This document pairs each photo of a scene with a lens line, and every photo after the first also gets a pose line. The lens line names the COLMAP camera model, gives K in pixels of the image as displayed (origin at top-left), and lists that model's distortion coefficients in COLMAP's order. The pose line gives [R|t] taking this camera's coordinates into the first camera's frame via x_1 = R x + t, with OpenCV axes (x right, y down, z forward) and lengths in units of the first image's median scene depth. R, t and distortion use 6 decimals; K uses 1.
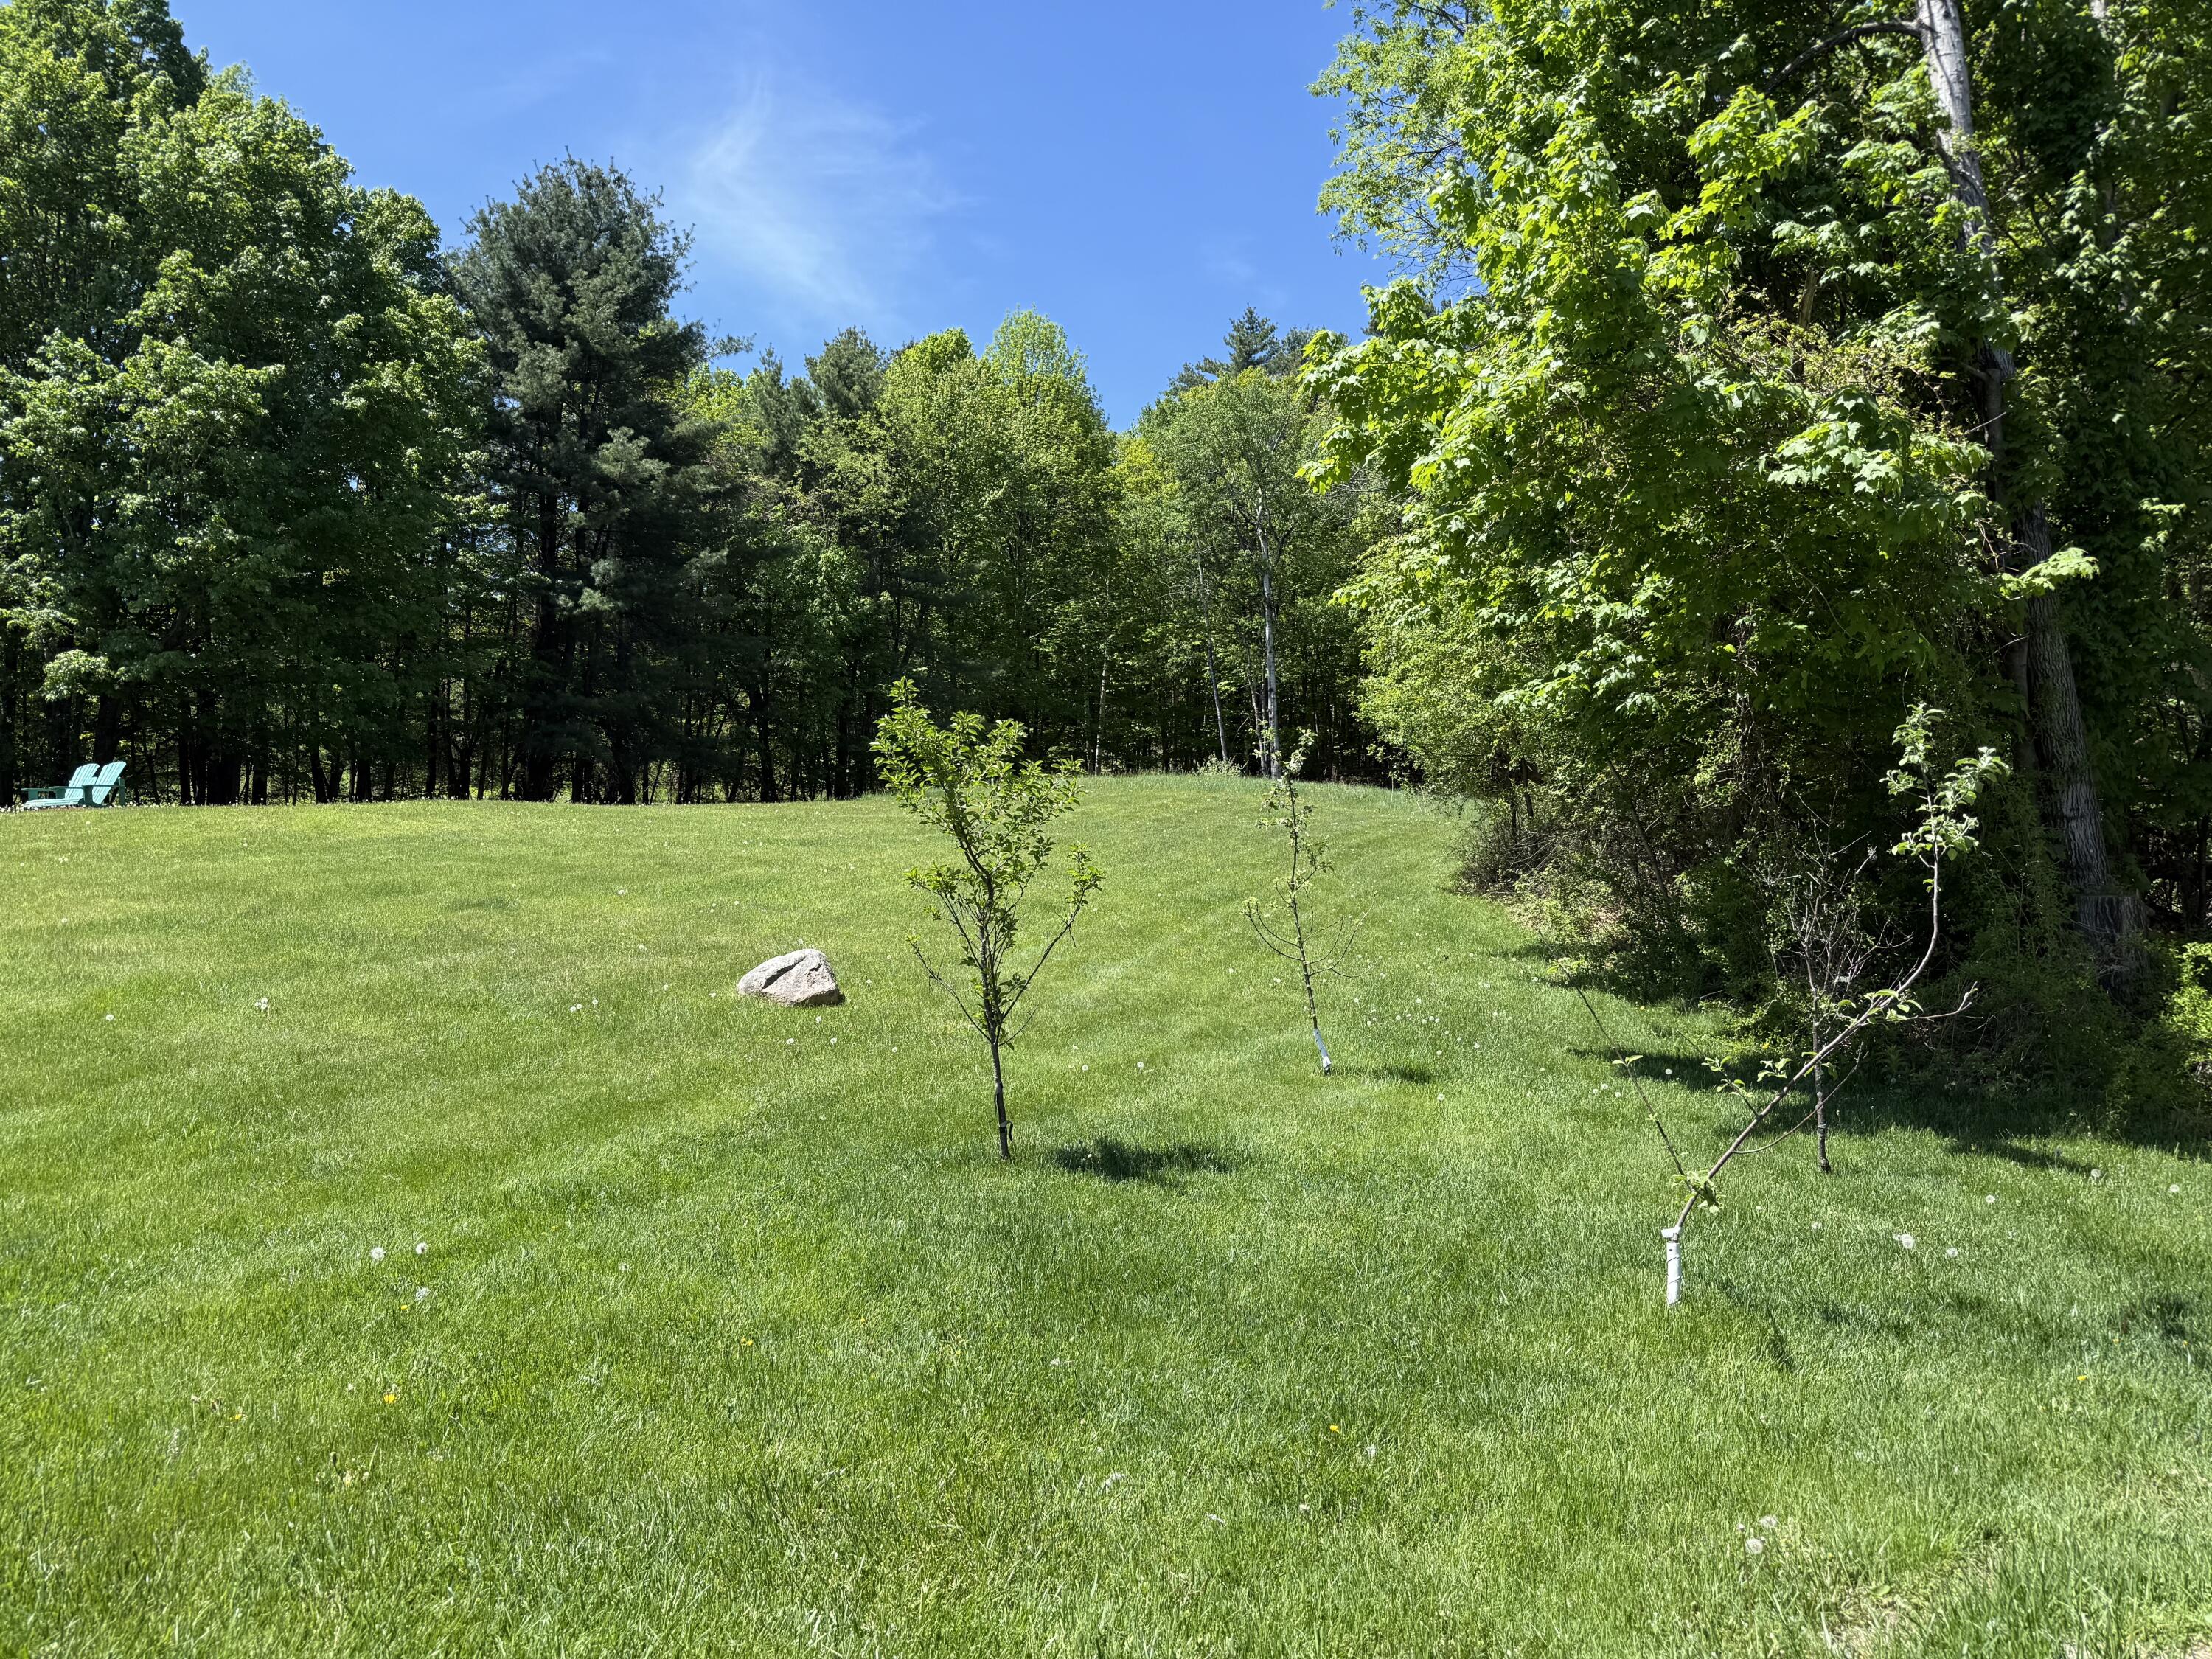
lens RADIAL K [[1564.6, 0, 1106.0], [0, 1564.6, 829.5], [0, 0, 1]] dist [0.067950, -0.096005]
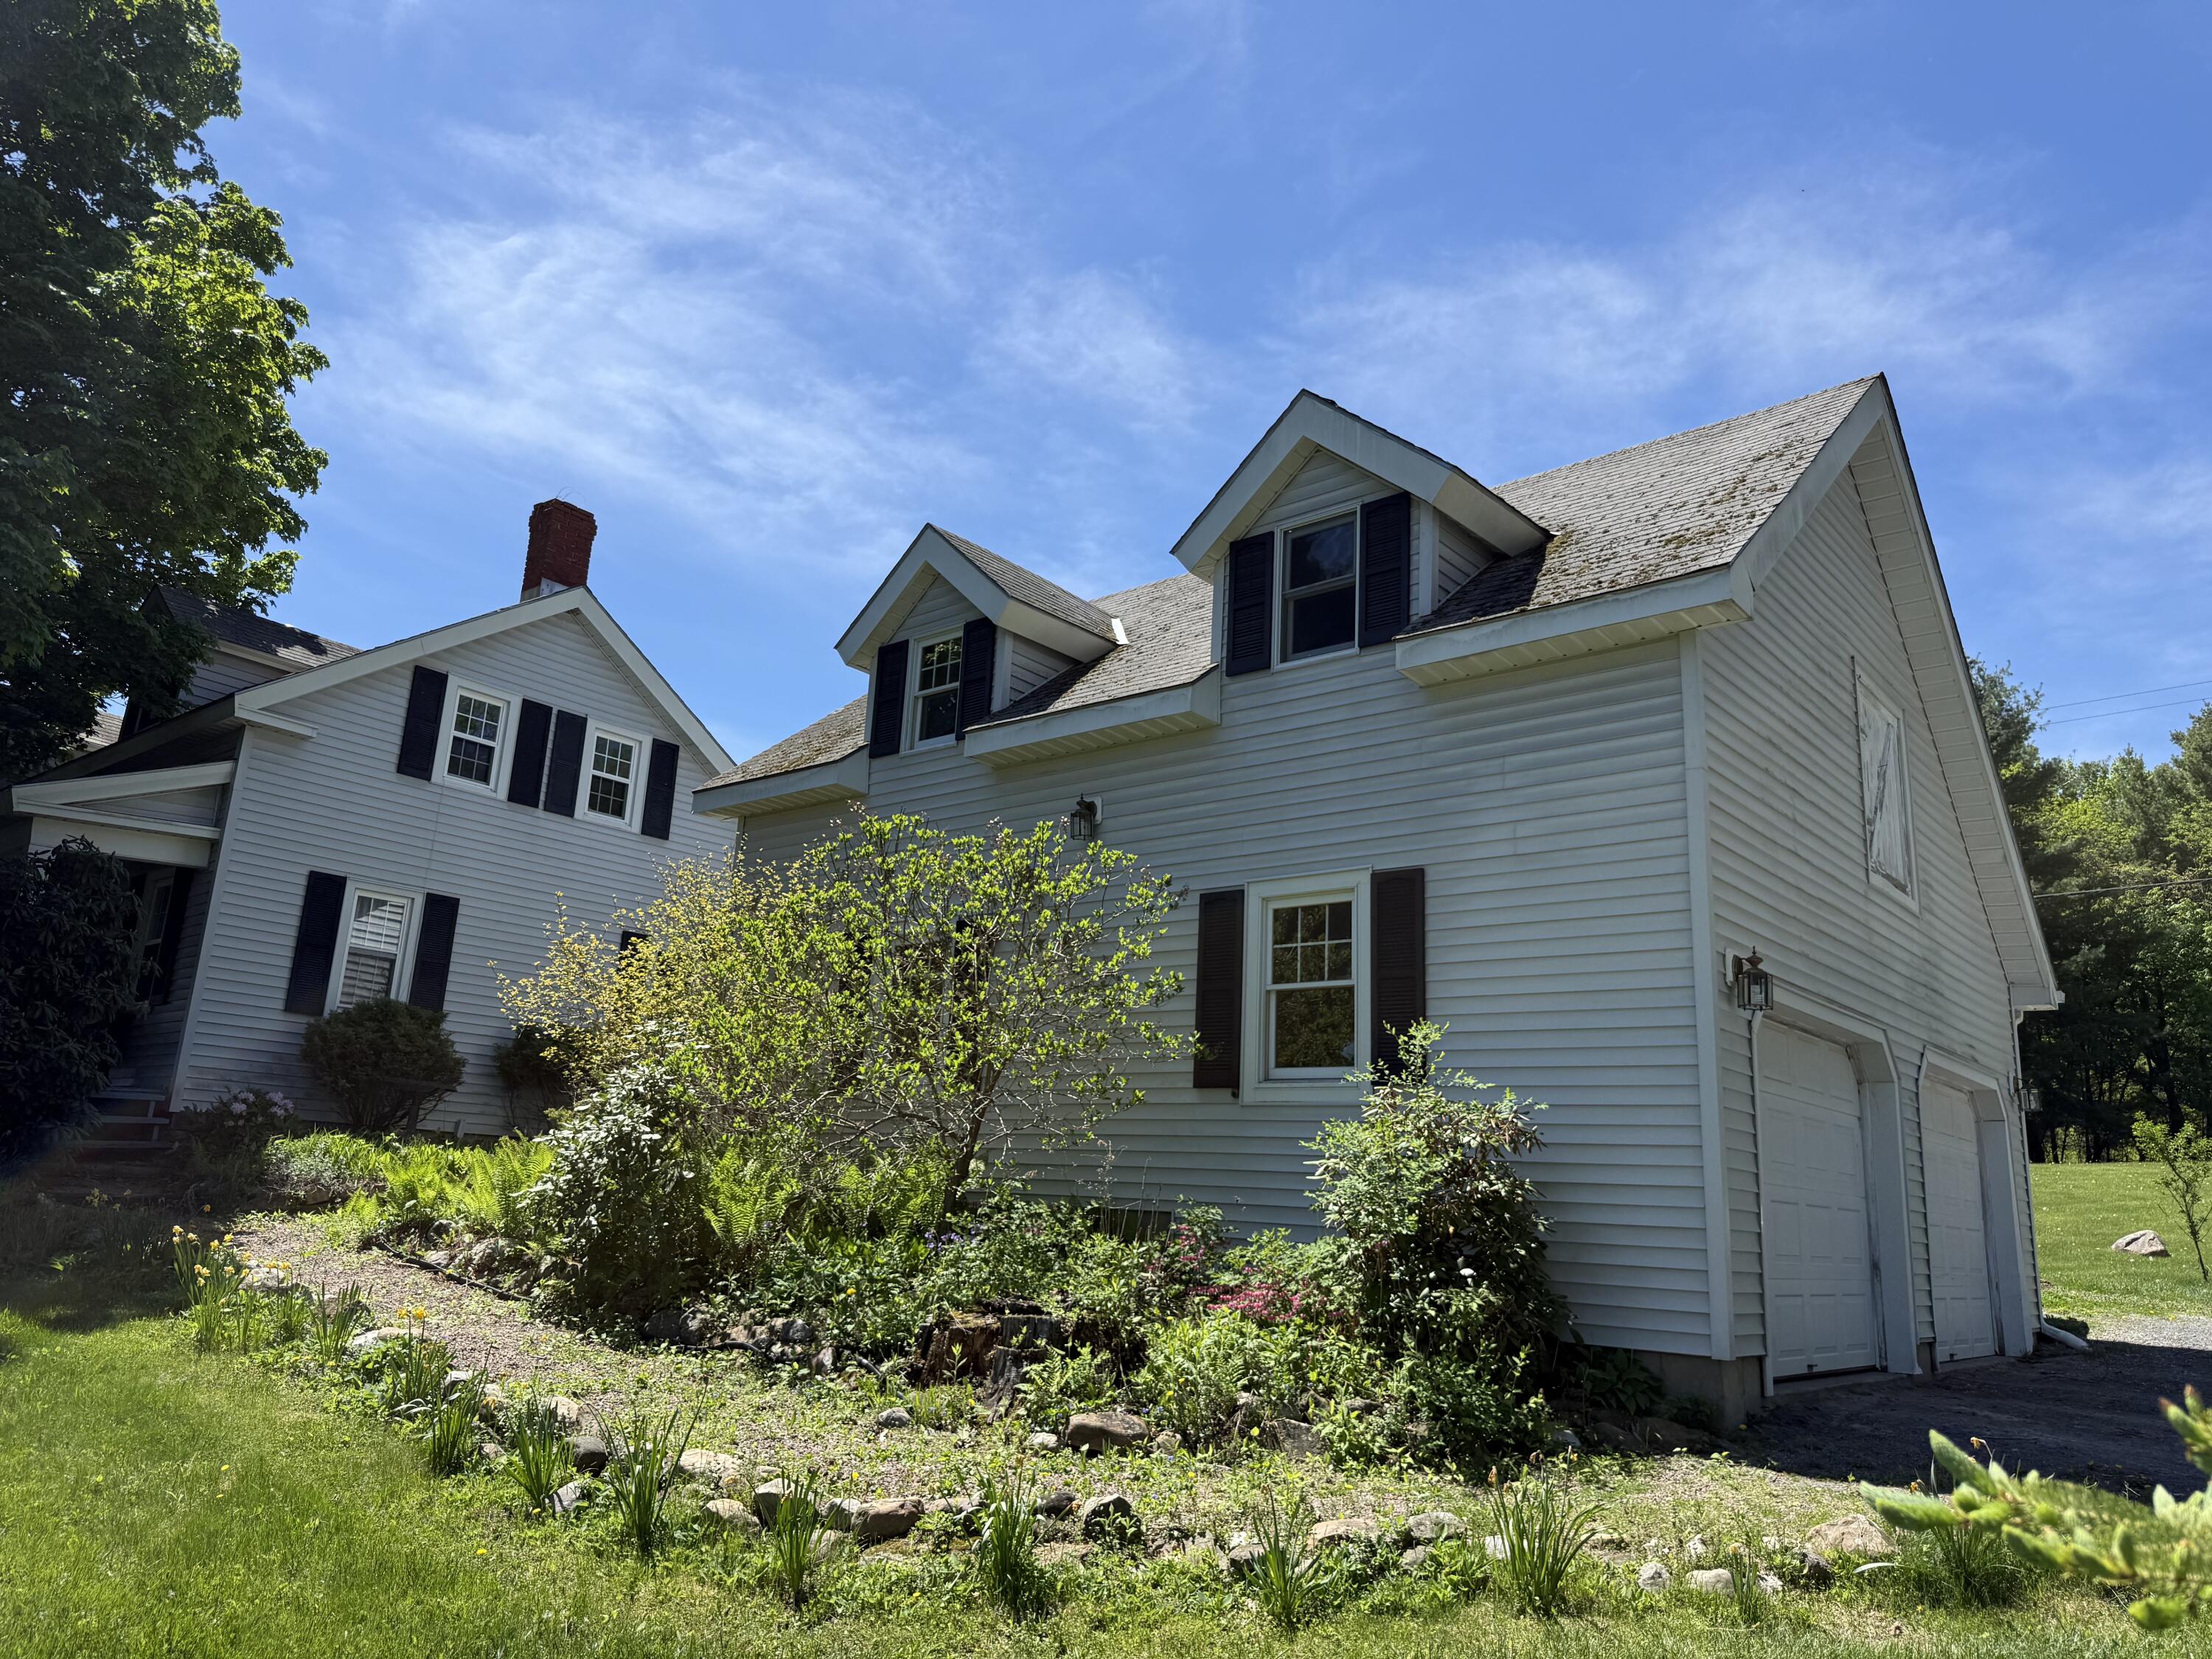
lens RADIAL K [[1564.6, 0, 1106.0], [0, 1564.6, 829.5], [0, 0, 1]] dist [0.067950, -0.096005]
pose [[0.685656, -0.157239, -0.710741, 0.082703], [-0.007533, 0.974806, -0.222926, 0.007171], [0.727887, 0.158205, 0.667197, -0.281882]]
